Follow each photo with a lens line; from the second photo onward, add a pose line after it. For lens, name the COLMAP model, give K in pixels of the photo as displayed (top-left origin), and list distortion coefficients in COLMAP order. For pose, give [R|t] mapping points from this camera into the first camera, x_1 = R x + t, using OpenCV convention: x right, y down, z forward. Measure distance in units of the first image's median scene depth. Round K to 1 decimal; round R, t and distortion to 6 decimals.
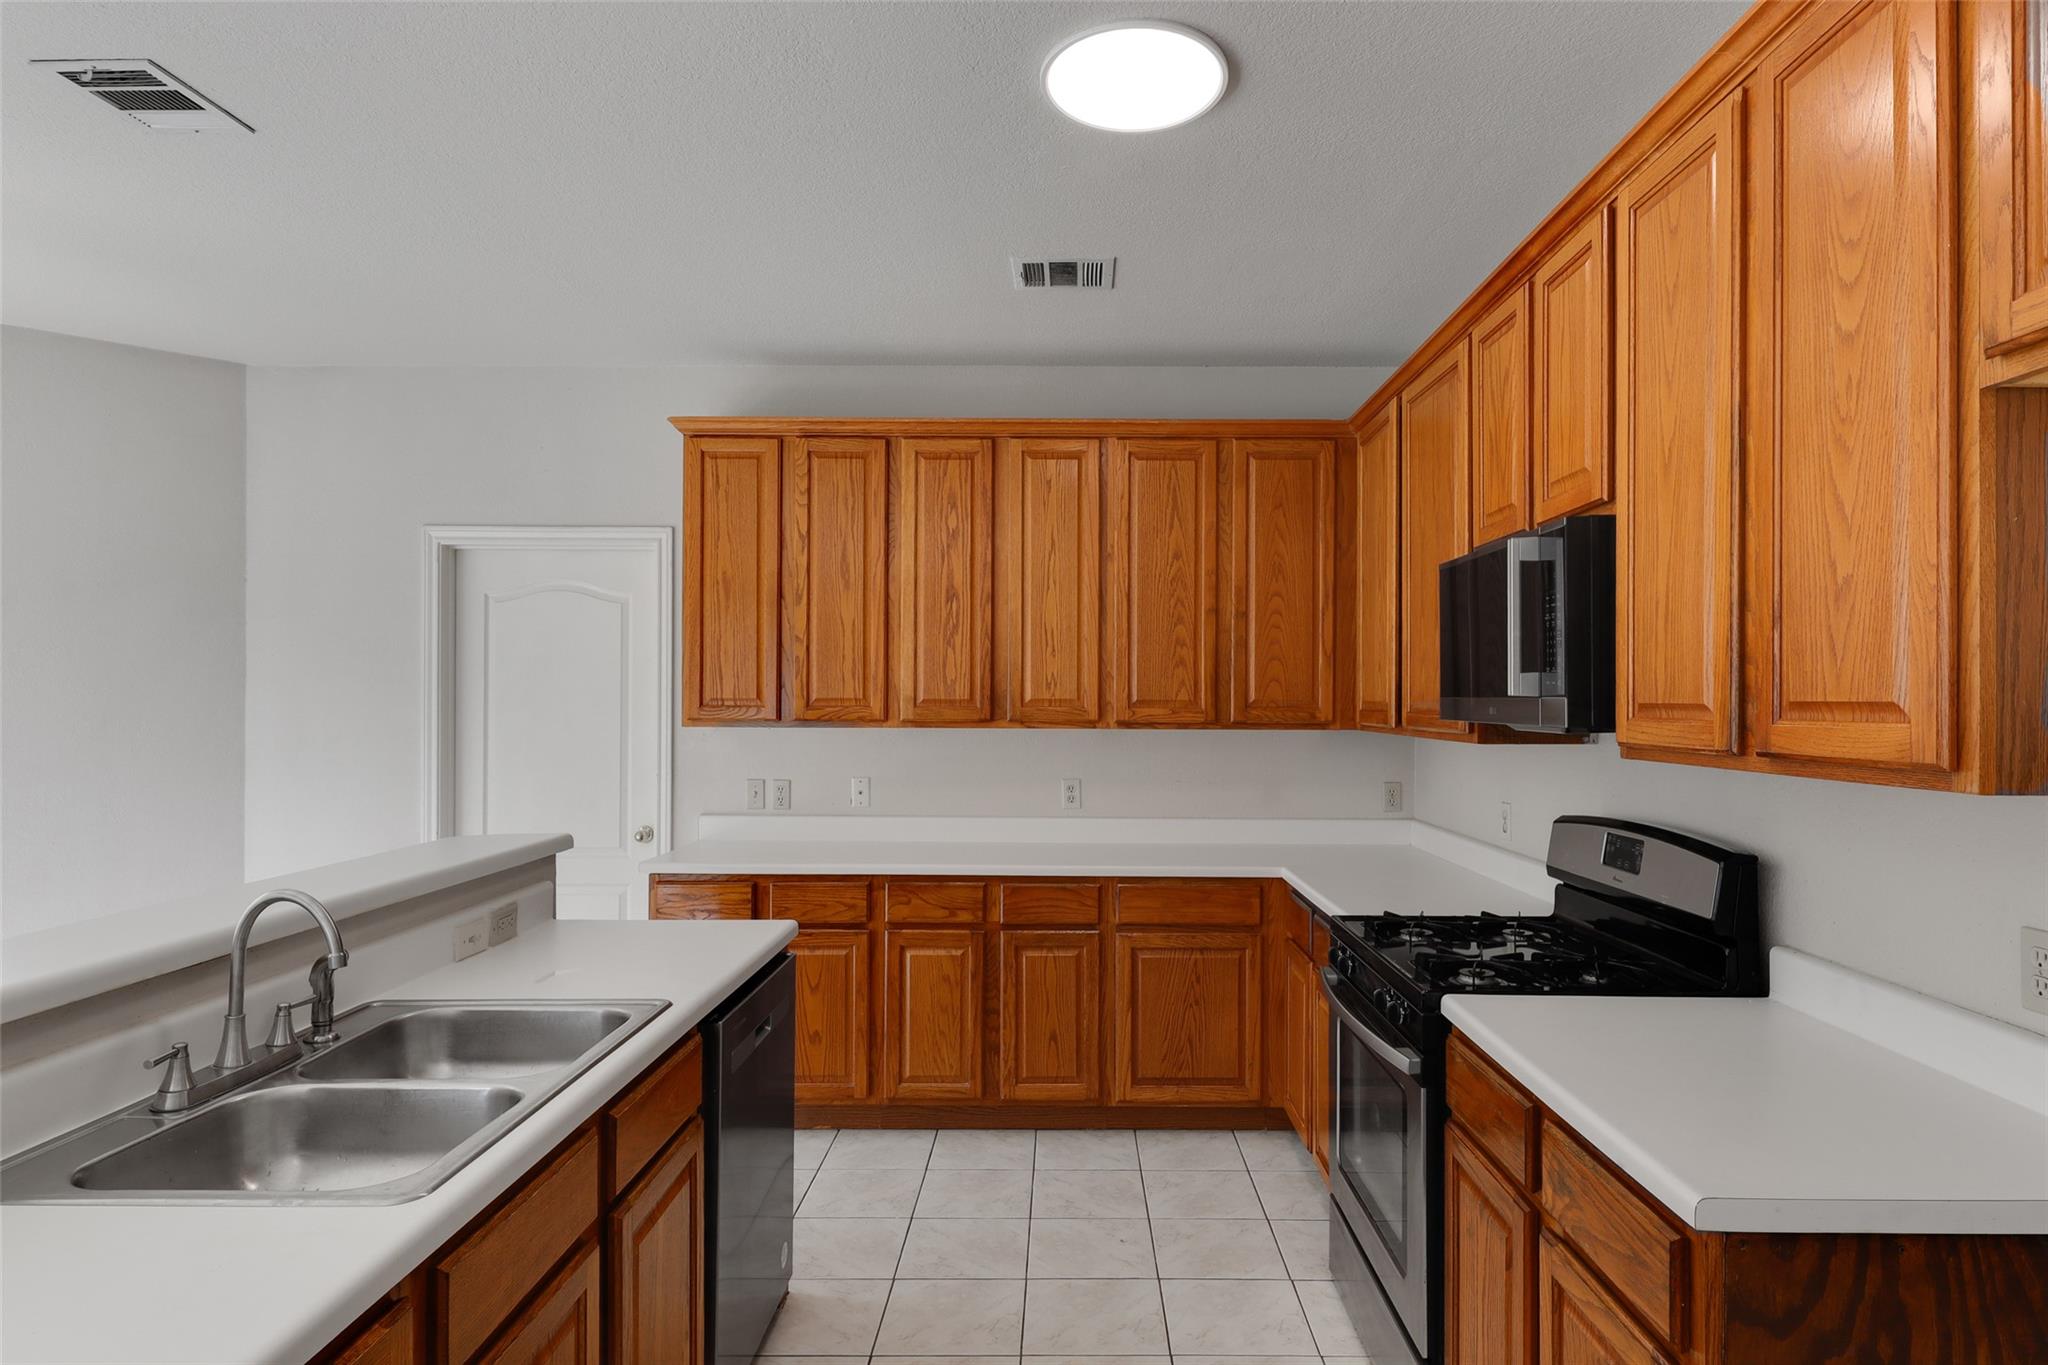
lens RADIAL K [[1045.9, 0, 966.1], [0, 1045.9, 698.7], [0, 0, 1]] dist [0.002476, -0.004330]
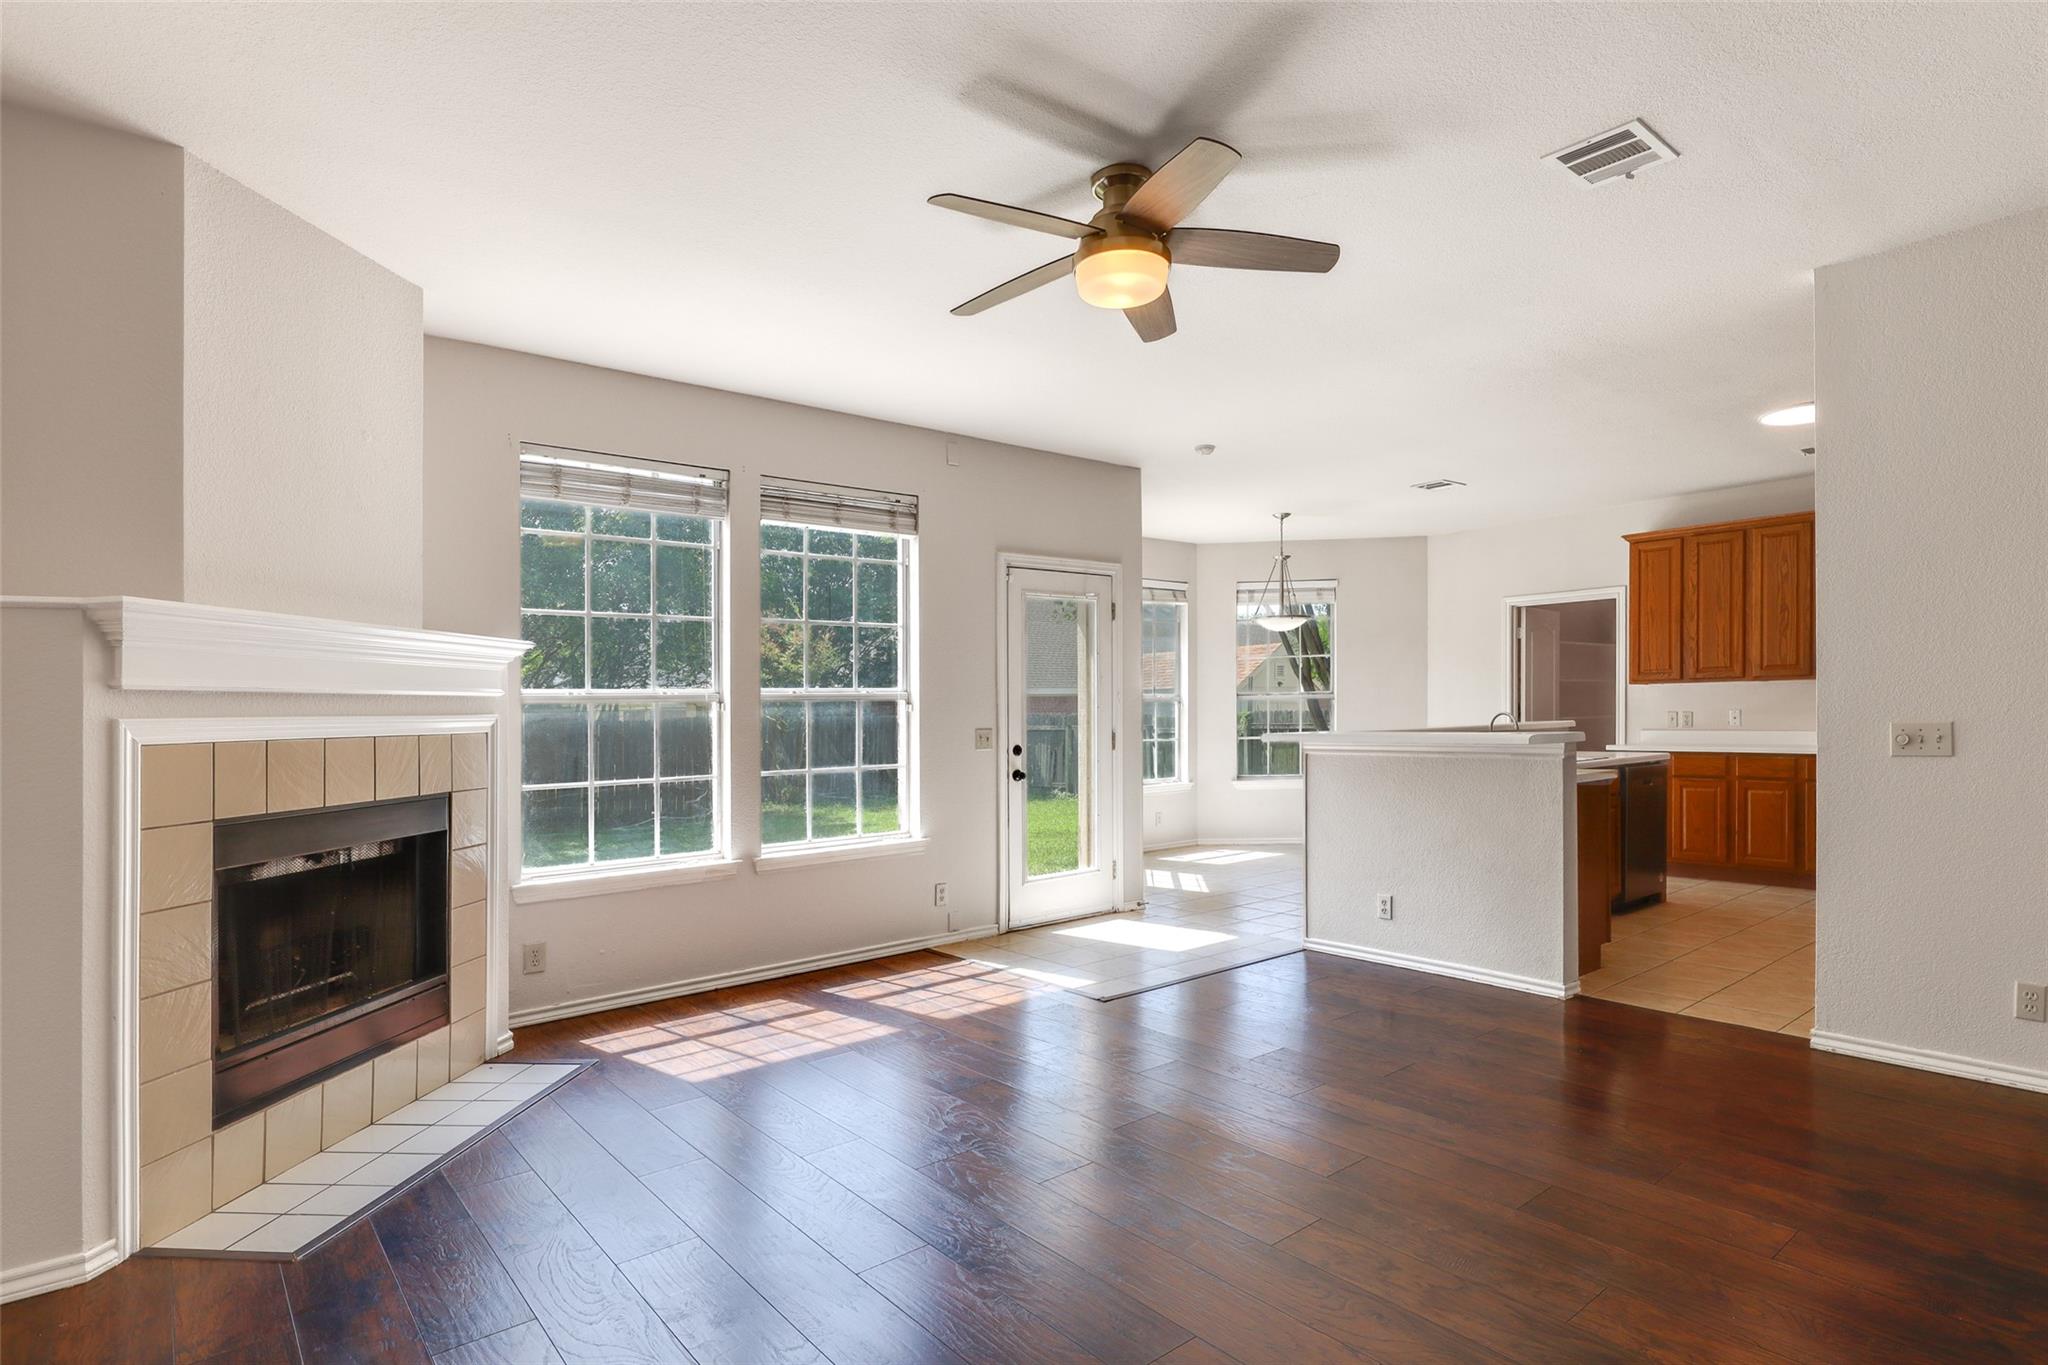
lens RADIAL K [[1045.9, 0, 1021.1], [0, 1045.9, 724.6], [0, 0, 1]] dist [0.002476, -0.004330]
pose [[0.632010, -0.006793, -0.774931, 0.592370], [-0.006527, 0.999879, -0.014087, 0.149069], [0.774933, 0.013961, 0.631889, -1.282346]]
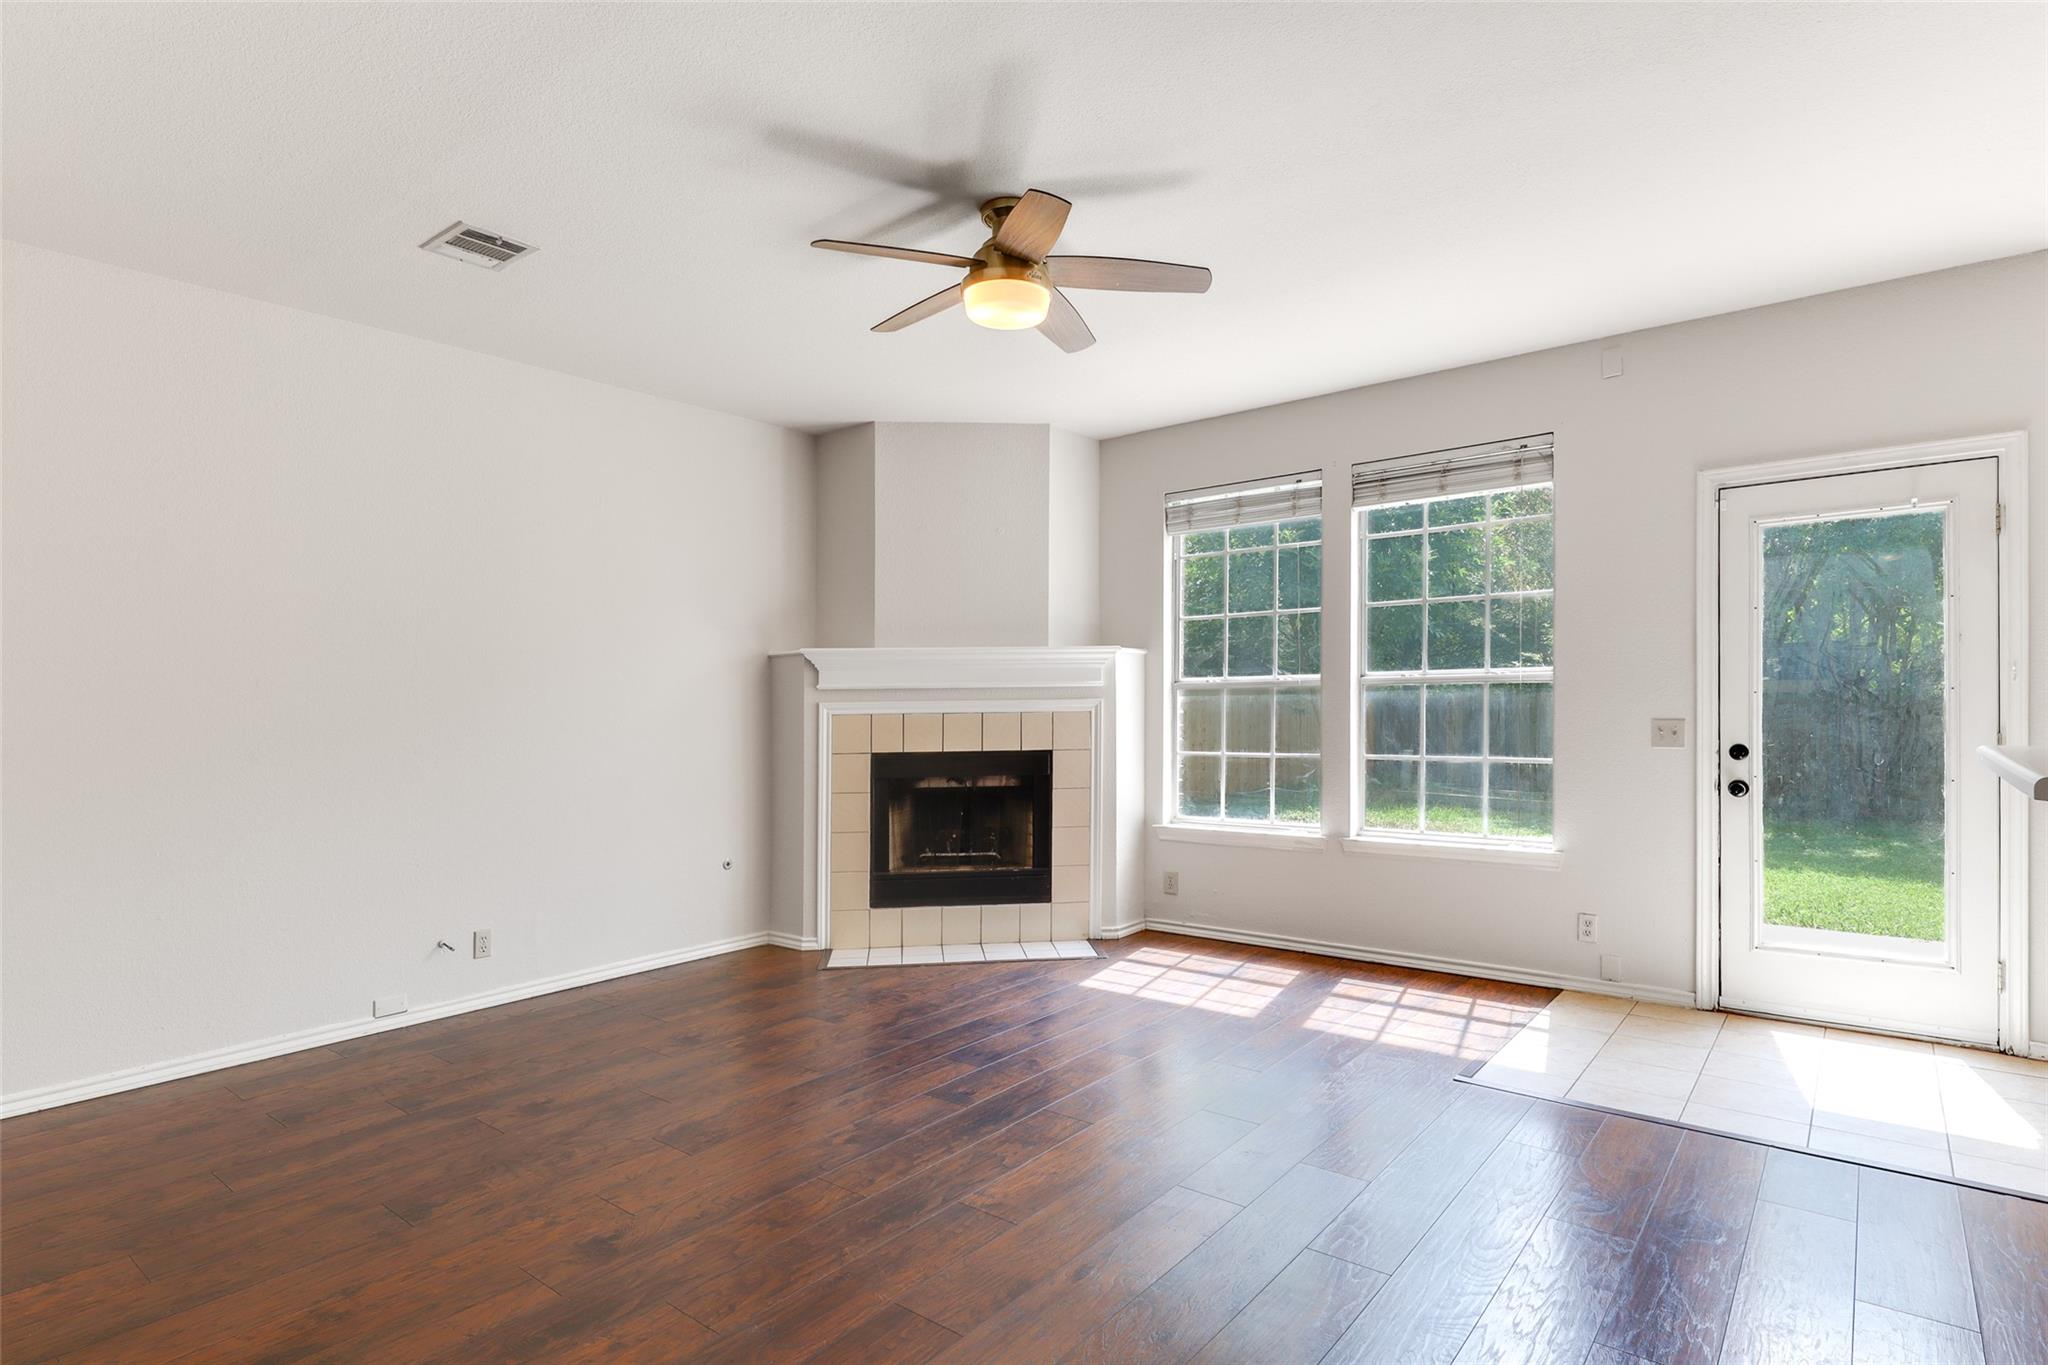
lens RADIAL K [[1045.9, 0, 1034.2], [0, 1045.9, 679.5], [0, 0, 1]] dist [0.002476, -0.004330]
pose [[-0.622837, -0.012354, -0.782254, 0.675681], [-0.017809, 0.999840, -0.001610, 0.103582], [0.782149, 0.012929, -0.622958, -0.150351]]
